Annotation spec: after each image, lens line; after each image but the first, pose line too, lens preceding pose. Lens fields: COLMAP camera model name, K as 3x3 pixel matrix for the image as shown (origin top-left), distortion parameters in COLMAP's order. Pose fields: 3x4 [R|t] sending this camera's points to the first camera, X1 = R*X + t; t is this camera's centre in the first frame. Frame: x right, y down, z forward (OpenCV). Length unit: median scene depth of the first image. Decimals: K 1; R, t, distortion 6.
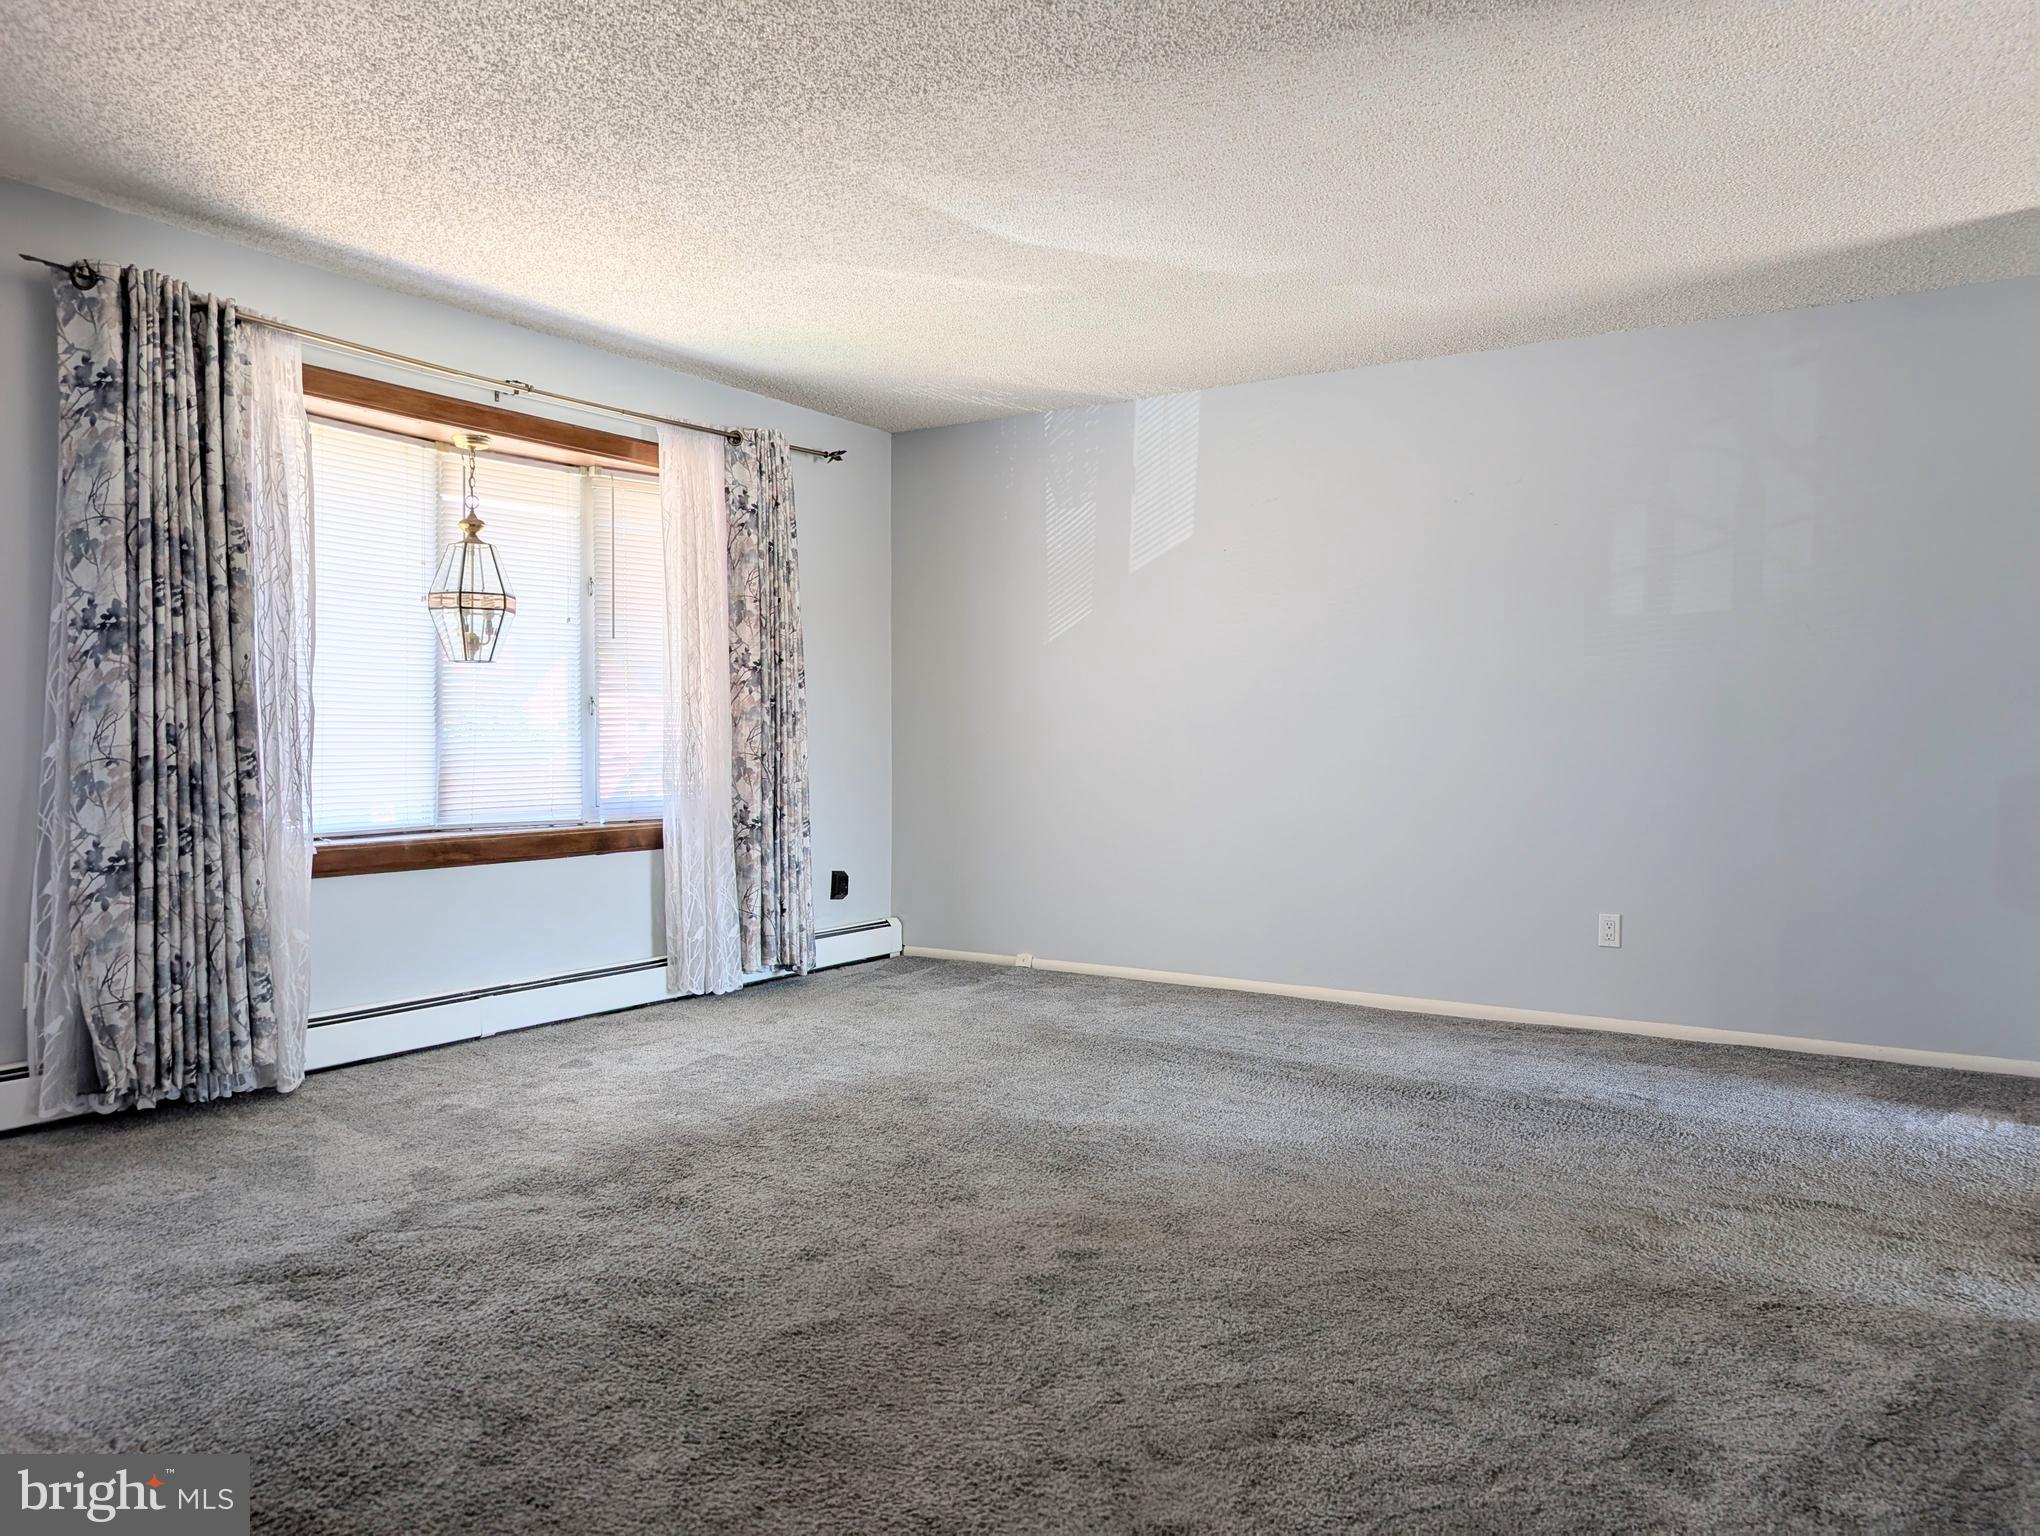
lens RADIAL K [[1504.0, 0, 1020.0], [0, 1504.0, 768.0], [0, 0, 1]] dist [0.009478, -0.007009]
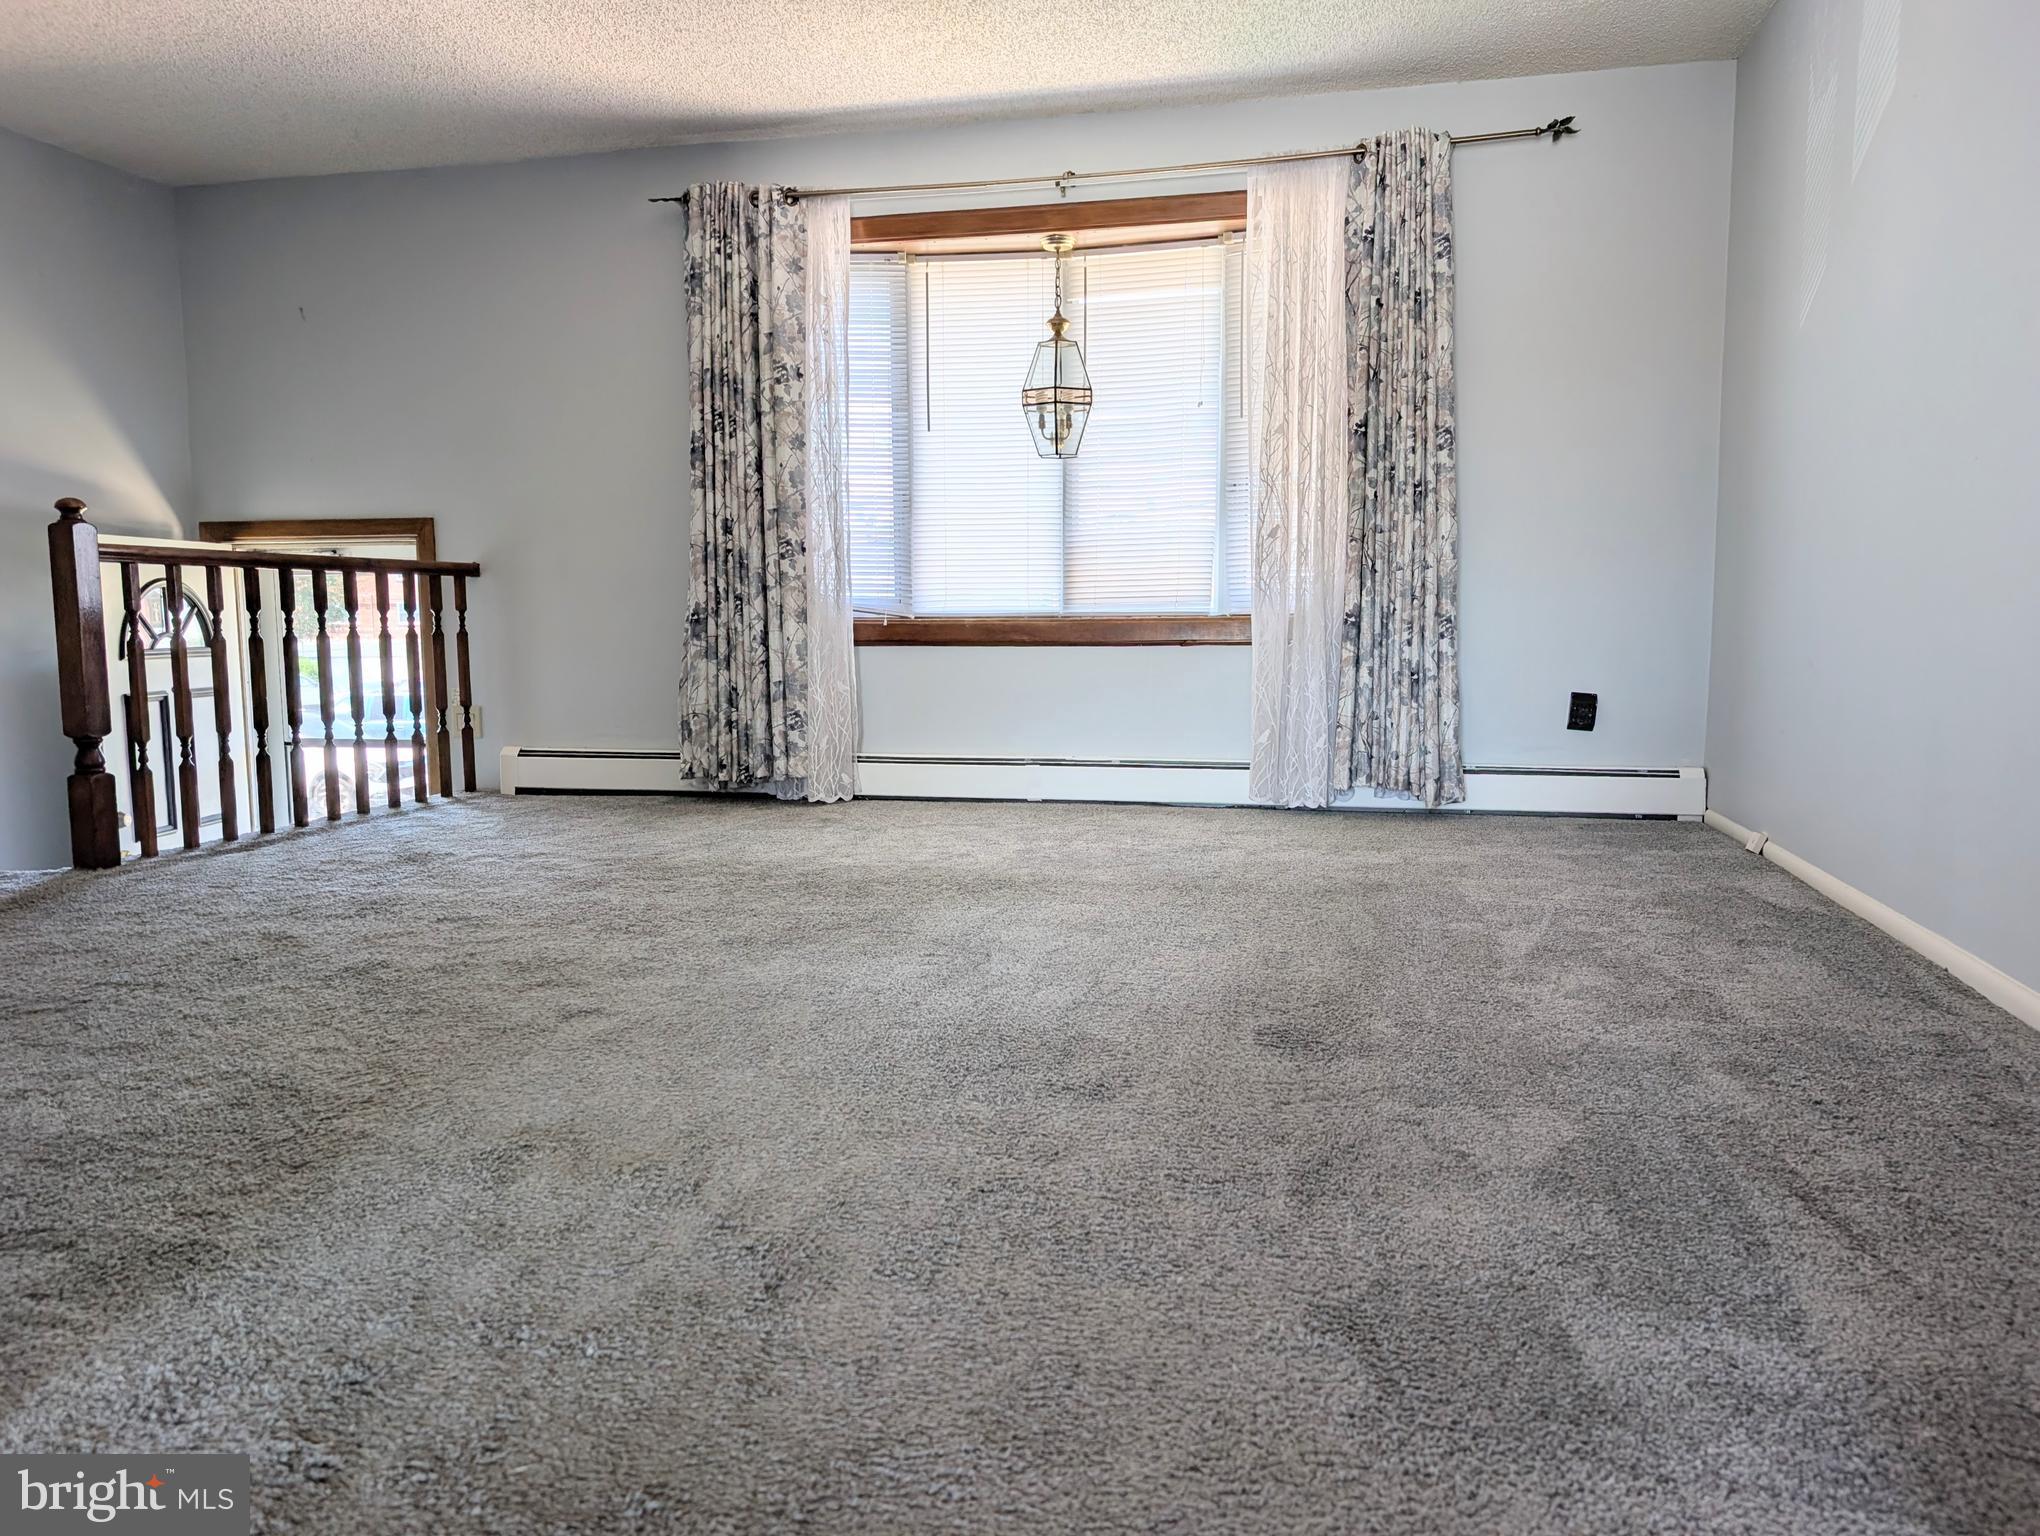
lens RADIAL K [[1519.4, 0, 1024.0], [0, 1519.4, 791.1], [0, 0, 1]] dist [0.078693, -0.157866]
pose [[0.317851, 0.103822, -0.942439, 0.725494], [-0.015941, 0.994431, 0.104173, 0.057455], [0.948006, -0.018088, 0.317737, 0.672906]]
